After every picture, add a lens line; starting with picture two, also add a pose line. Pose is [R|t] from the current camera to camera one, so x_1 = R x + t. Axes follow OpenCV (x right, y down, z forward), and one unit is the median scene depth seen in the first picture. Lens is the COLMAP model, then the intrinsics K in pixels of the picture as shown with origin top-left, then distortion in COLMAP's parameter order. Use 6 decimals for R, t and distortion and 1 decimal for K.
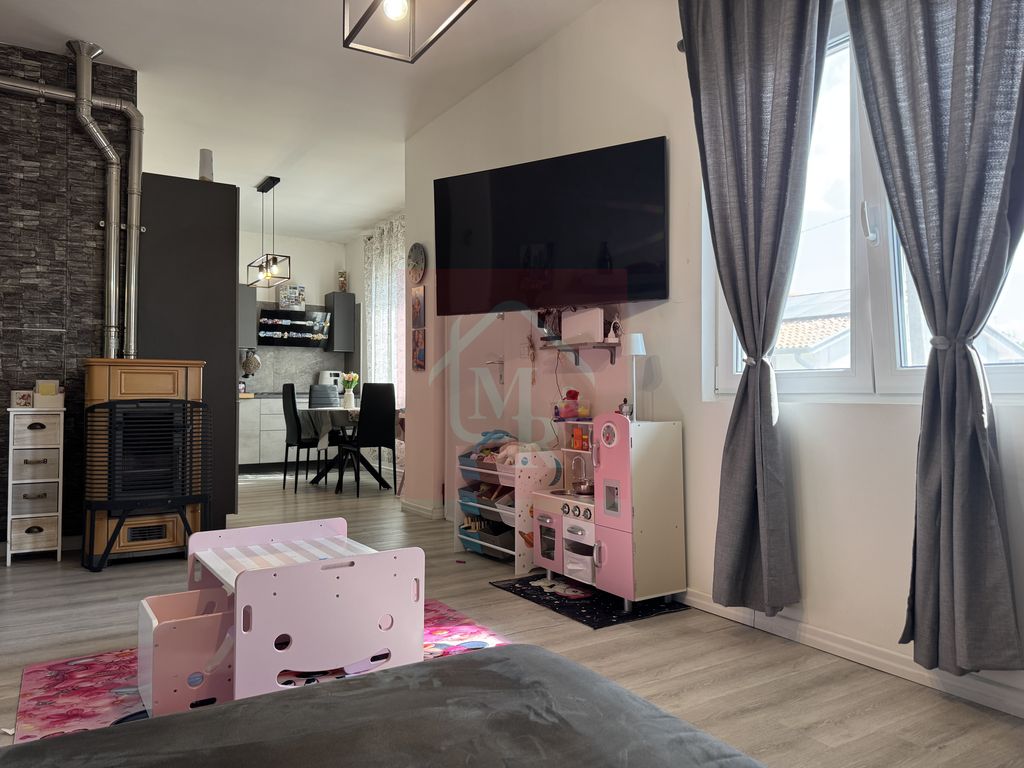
lens RADIAL K [[719.9, 0, 512.9], [0, 719.9, 383.3], [0, 0, 1]] dist [0.092102, -0.119853]
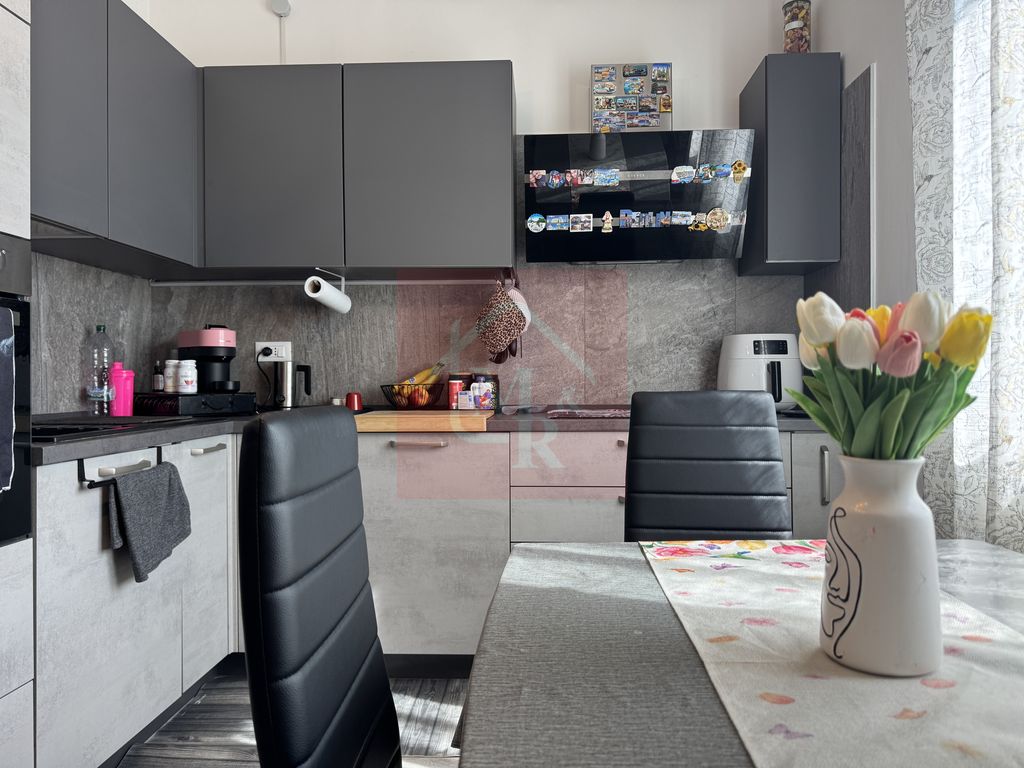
lens RADIAL K [[716.8, 0, 513.0], [0, 716.8, 378.8], [0, 0, 1]] dist [0.121040, -0.158514]
pose [[0.825315, -0.005743, -0.564643, -0.357647], [0.014784, 0.999825, 0.011439, -0.007495], [0.564479, -0.017788, 0.825256, 1.495438]]
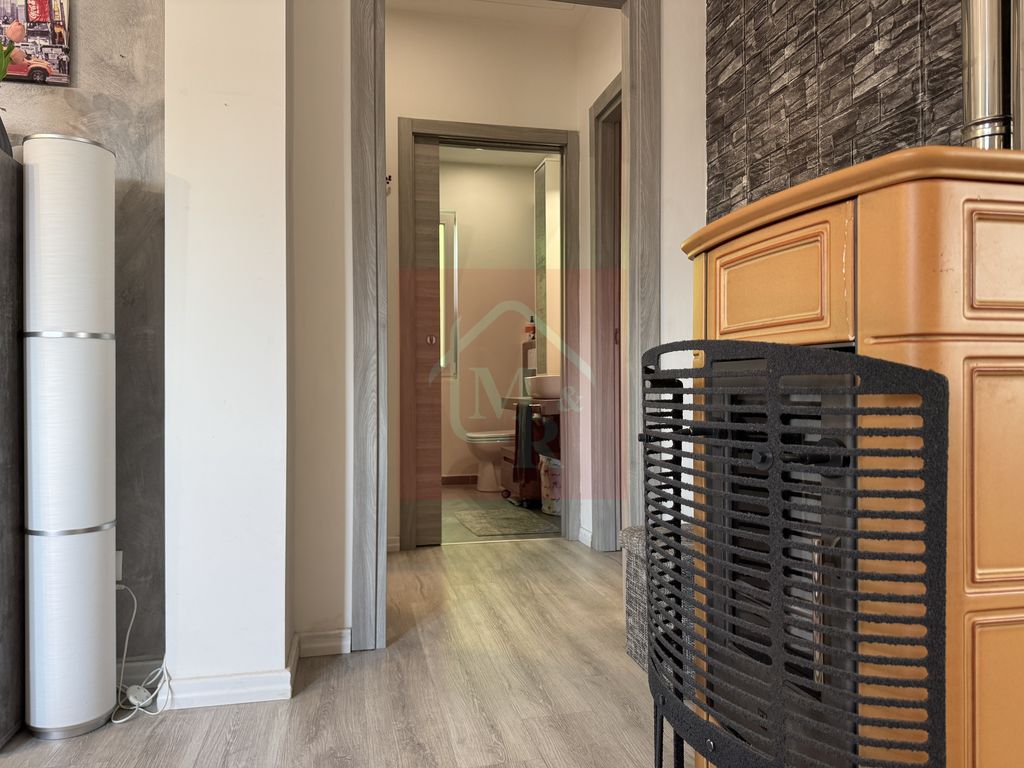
lens RADIAL K [[727.2, 0, 512.0], [0, 727.2, 384.0], [0, 0, 1]] dist [-0.033133, 0.004856]
pose [[-0.326083, -0.007837, -0.945309, -0.199695], [0.013461, 0.999826, -0.012933, 0.033038], [0.945245, -0.016942, -0.325921, 0.916117]]
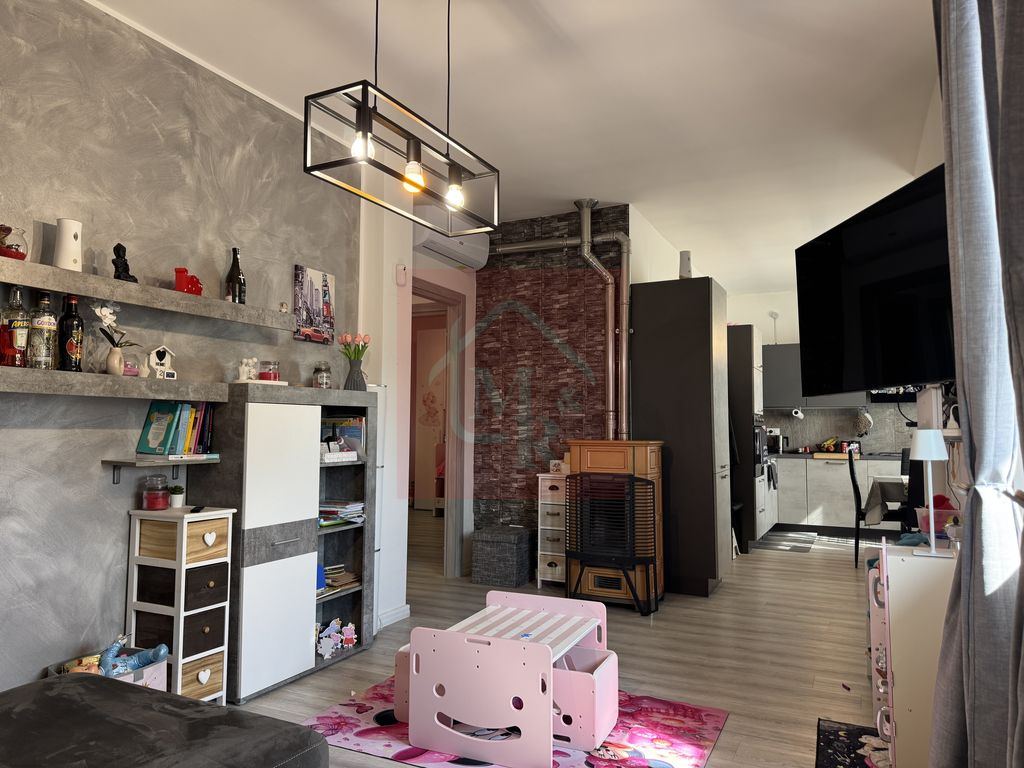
lens RADIAL K [[719.9, 0, 512.9], [0, 719.9, 383.3], [0, 0, 1]] dist [0.092102, -0.119853]
pose [[0.533566, -0.050624, -0.844242, 0.425149], [0.007237, 0.998444, -0.055296, -0.058233], [0.845727, 0.023394, 0.533102, 0.190841]]
